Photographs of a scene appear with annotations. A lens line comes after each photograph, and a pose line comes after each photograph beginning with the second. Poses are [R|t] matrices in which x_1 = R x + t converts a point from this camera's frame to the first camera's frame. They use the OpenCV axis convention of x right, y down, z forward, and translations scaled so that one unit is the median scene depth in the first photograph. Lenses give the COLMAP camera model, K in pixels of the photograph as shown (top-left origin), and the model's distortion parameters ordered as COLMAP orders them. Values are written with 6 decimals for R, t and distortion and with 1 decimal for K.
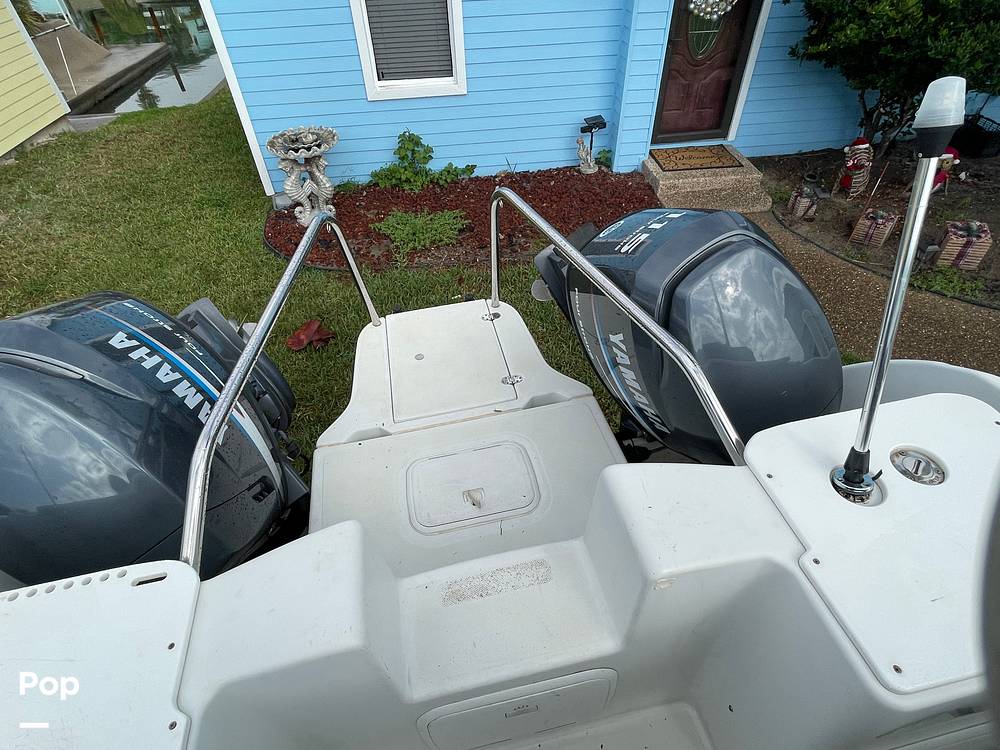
lens RADIAL K [[523.2, 0, 499.5], [0, 523.2, 385.3], [0, 0, 1]] dist [-0.010906, 0.006803]
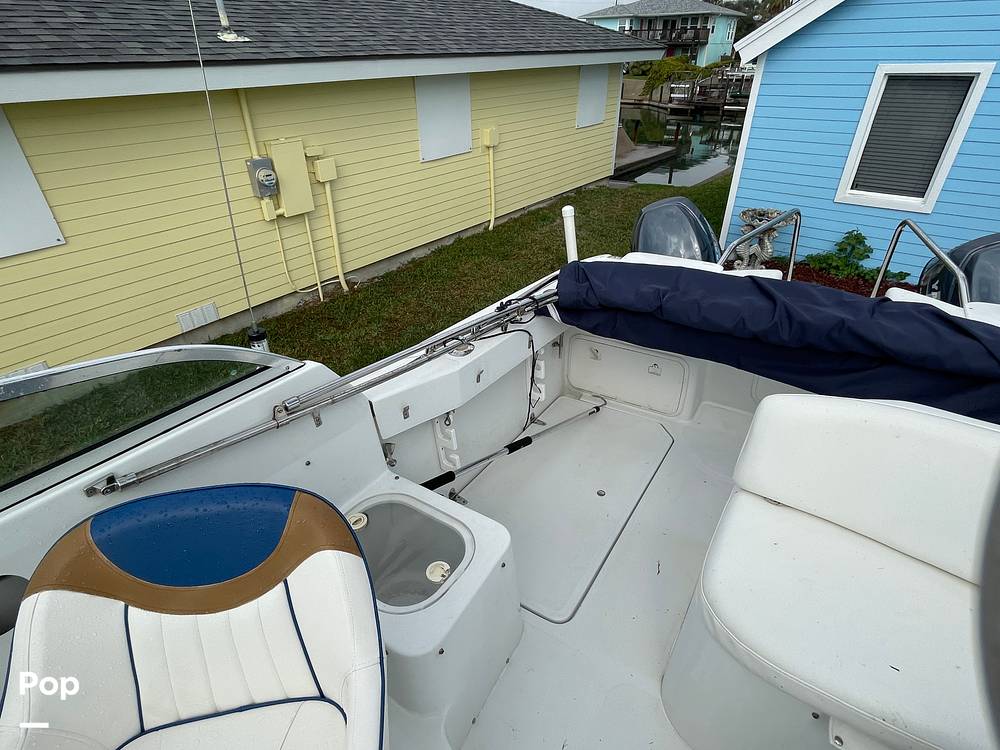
lens RADIAL K [[523.2, 0, 496.9], [0, 523.2, 383.6], [0, 0, 1]] dist [-0.010906, 0.006803]
pose [[0.705784, 0.398212, -0.585915, 0.086623], [-0.495641, 0.868501, -0.006773, 0.251398], [0.506170, 0.295184, 0.810344, -0.305423]]
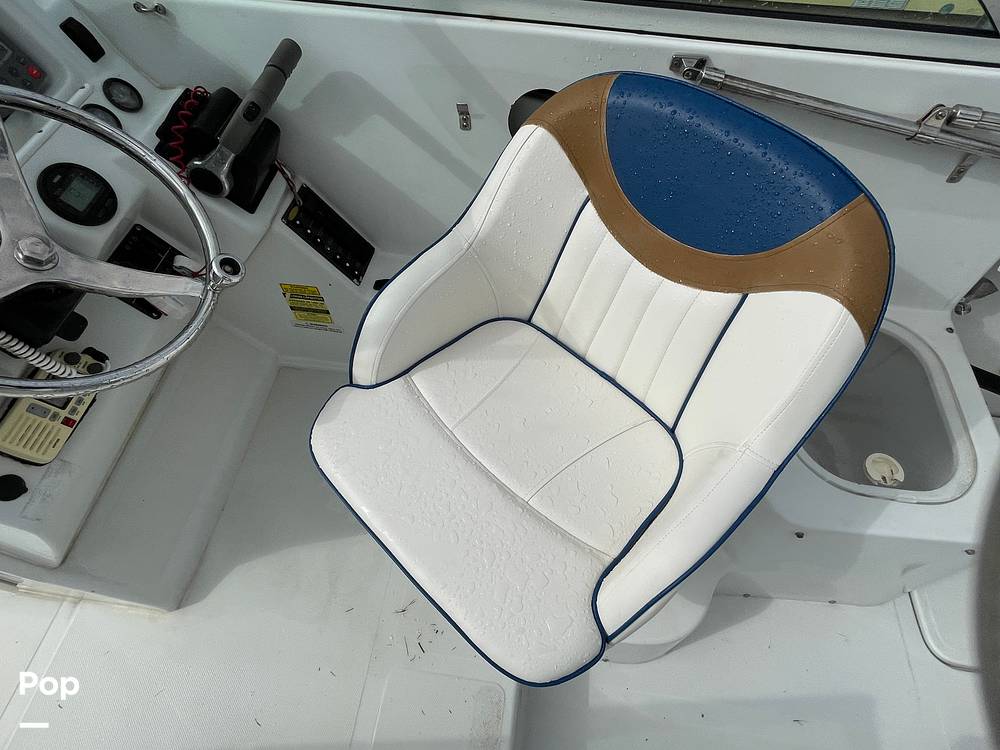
lens RADIAL K [[523.2, 0, 495.3], [0, 523.2, 380.5], [0, 0, 1]] dist [-0.010906, 0.006803]
pose [[-0.336646, 0.827754, -0.448880, 0.051180], [-0.629757, 0.156487, 0.760867, 0.287900], [0.700054, 0.538828, 0.468603, -0.274878]]
